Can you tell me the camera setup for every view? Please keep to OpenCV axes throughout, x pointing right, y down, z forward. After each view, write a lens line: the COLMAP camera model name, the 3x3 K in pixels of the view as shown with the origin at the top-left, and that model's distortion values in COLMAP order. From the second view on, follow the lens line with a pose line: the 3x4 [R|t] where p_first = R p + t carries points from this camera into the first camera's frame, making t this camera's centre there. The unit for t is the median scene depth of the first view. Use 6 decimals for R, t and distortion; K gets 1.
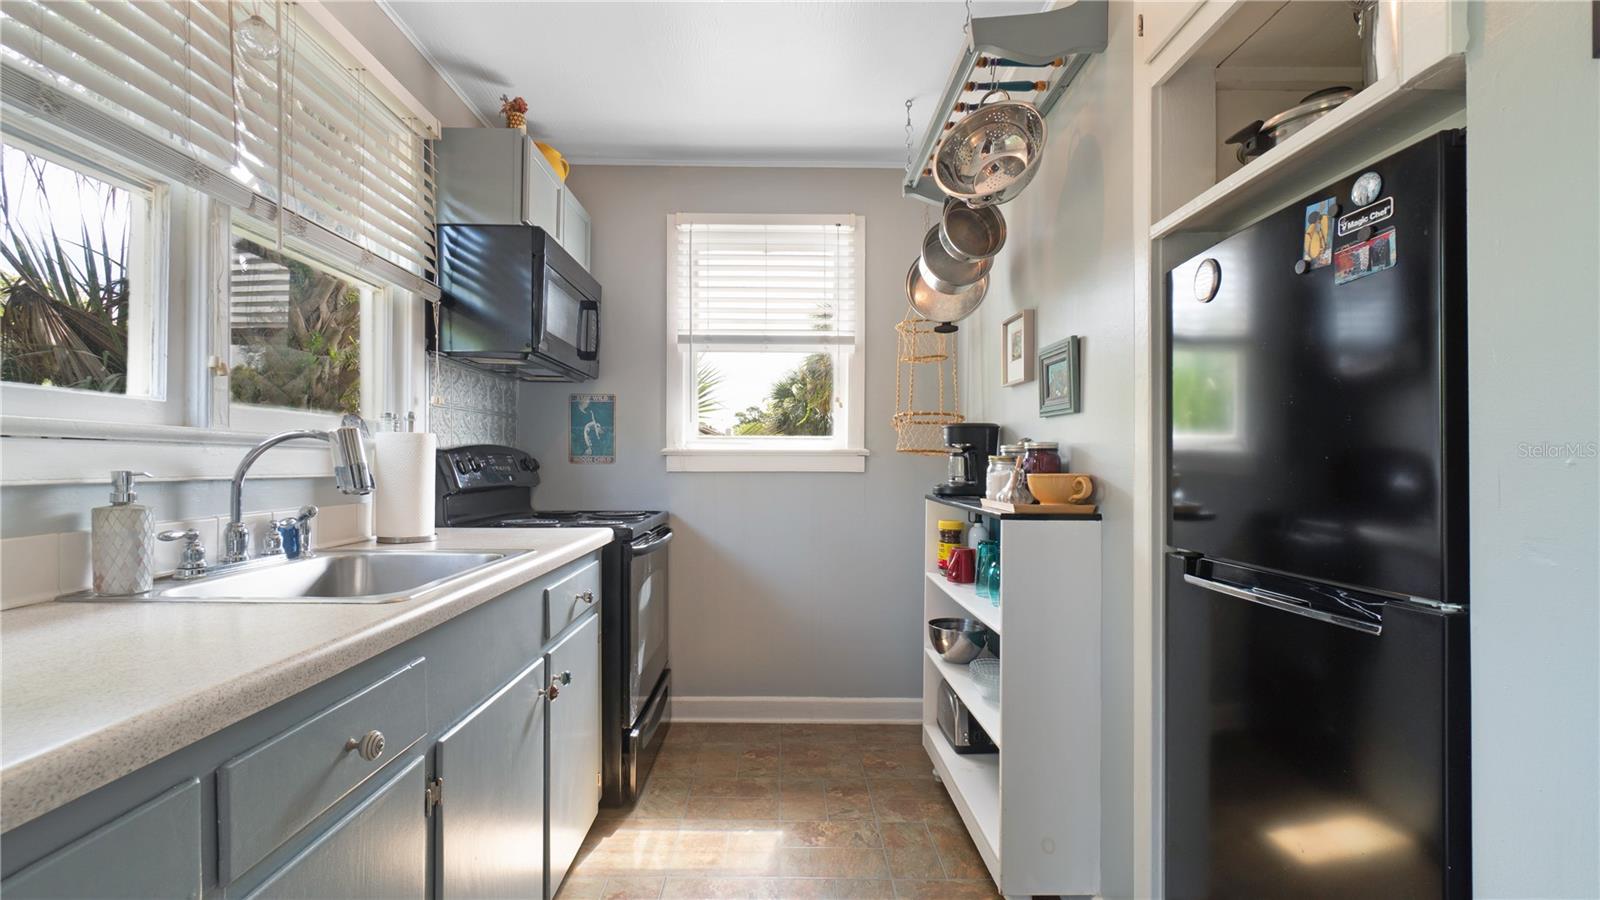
lens RADIAL K [[731.2, 0, 785.4], [0, 731.2, 457.1], [0, 0, 1]] dist [0.019423, 0.000164]
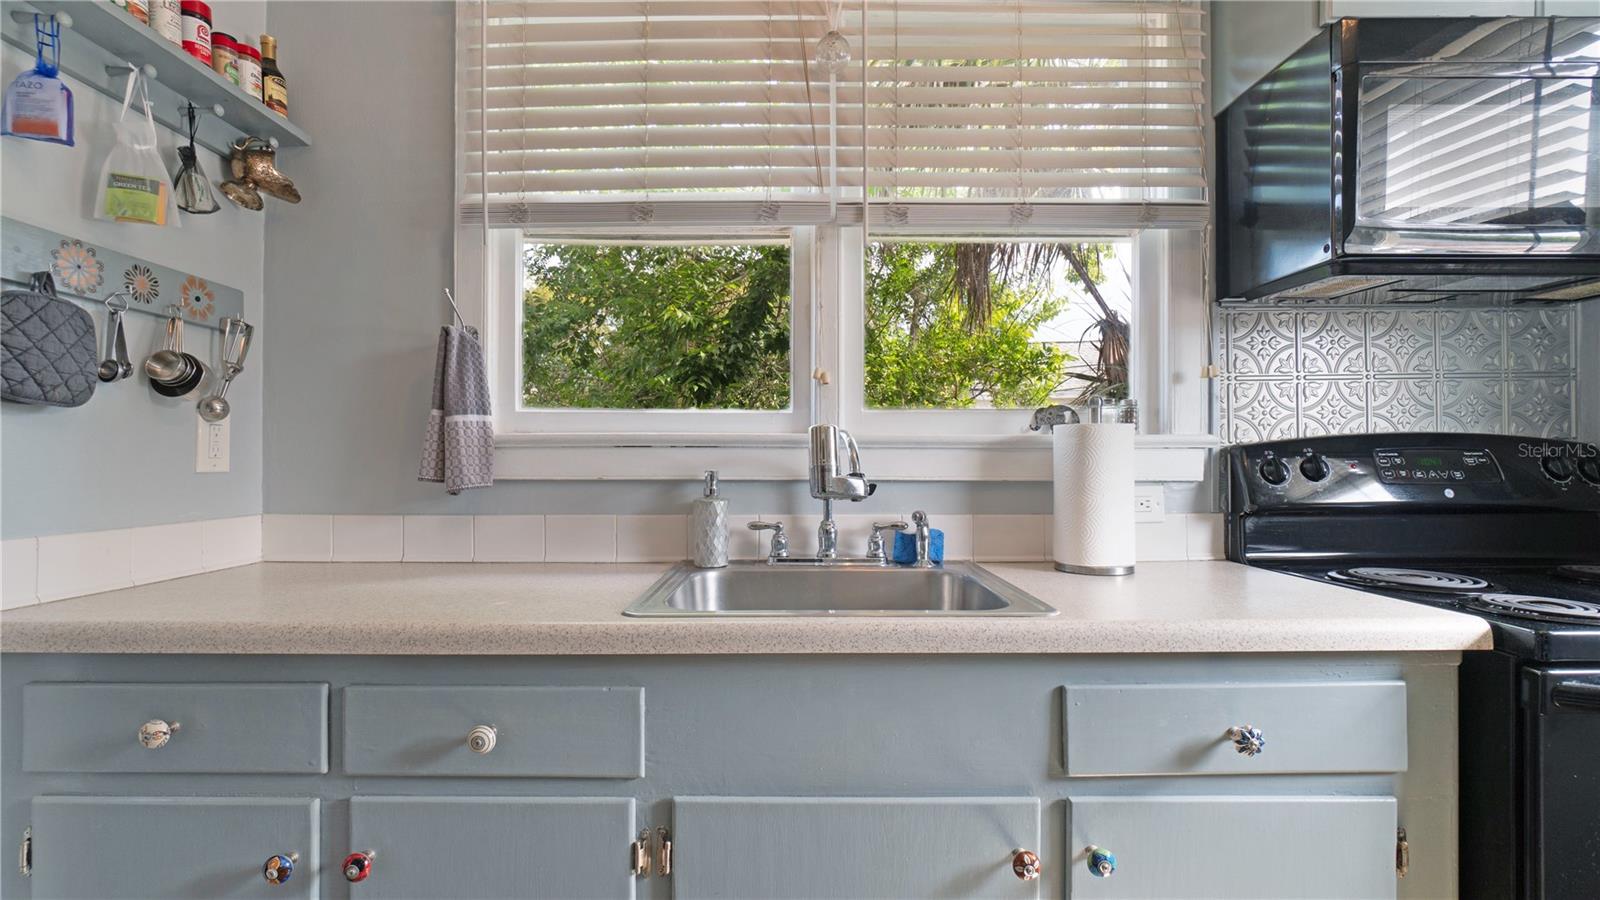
lens RADIAL K [[731.2, 0, 785.4], [0, 731.2, 457.1], [0, 0, 1]] dist [0.019423, 0.000164]
pose [[-0.022968, -0.002077, -0.999734, 0.303508], [0.005002, 0.999985, -0.002193, -0.001516], [0.999724, -0.005051, -0.022957, 0.932655]]
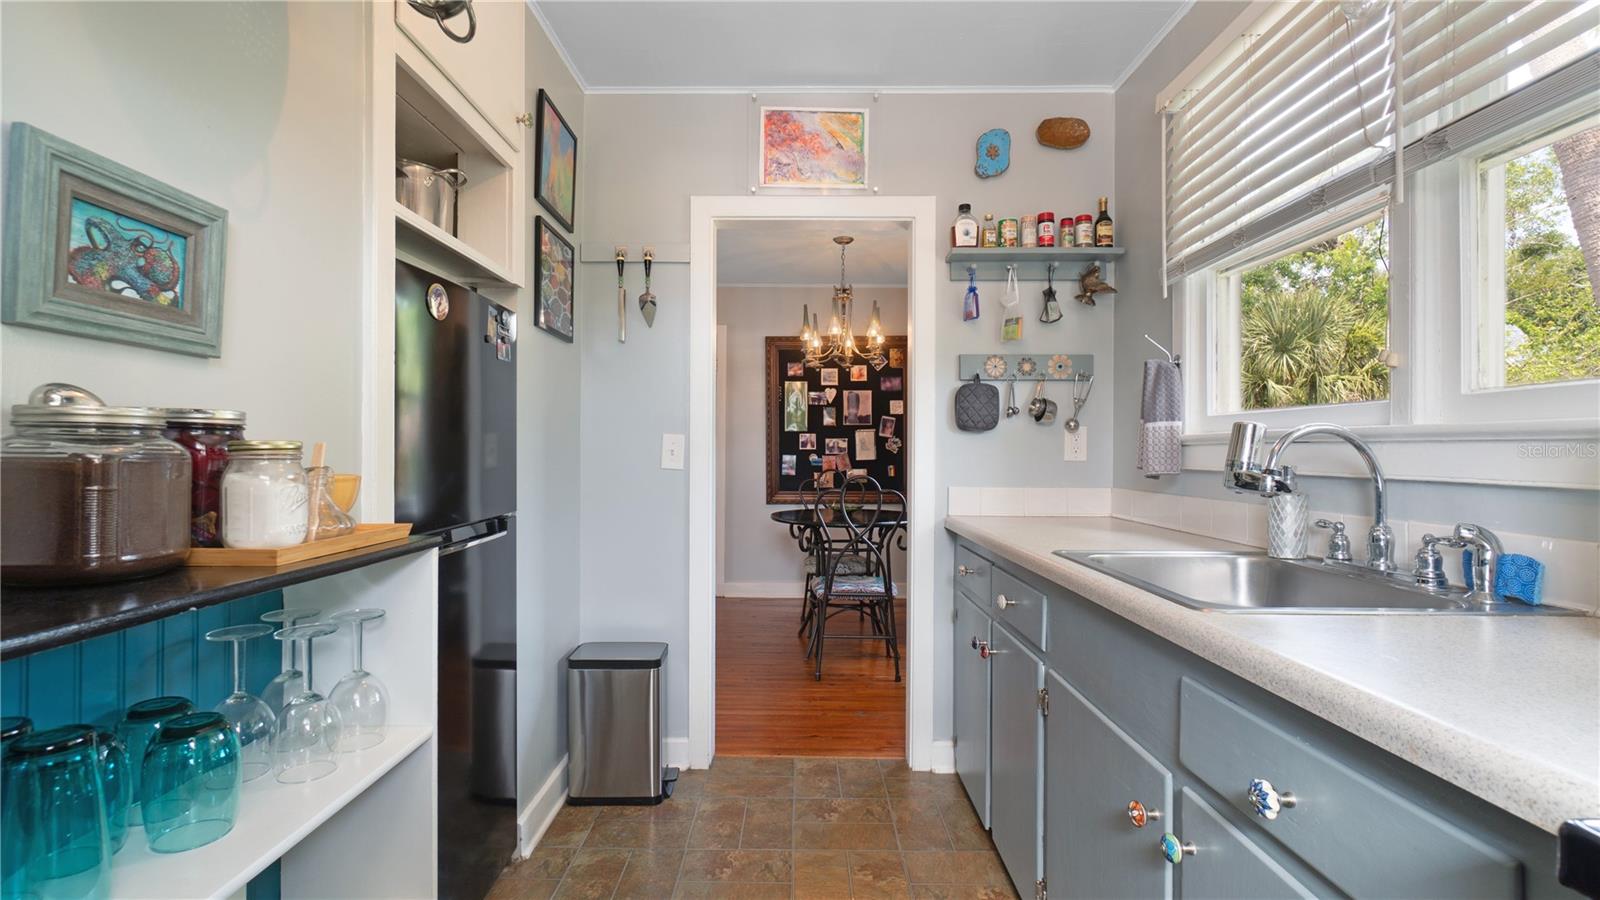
lens RADIAL K [[731.2, 0, 785.4], [0, 731.2, 457.1], [0, 0, 1]] dist [0.019423, 0.000164]
pose [[-0.999607, -0.004404, 0.027676, -0.017171], [-0.004326, 0.999987, 0.002856, 0.001458], [-0.027688, 0.002735, -0.999613, 1.884101]]
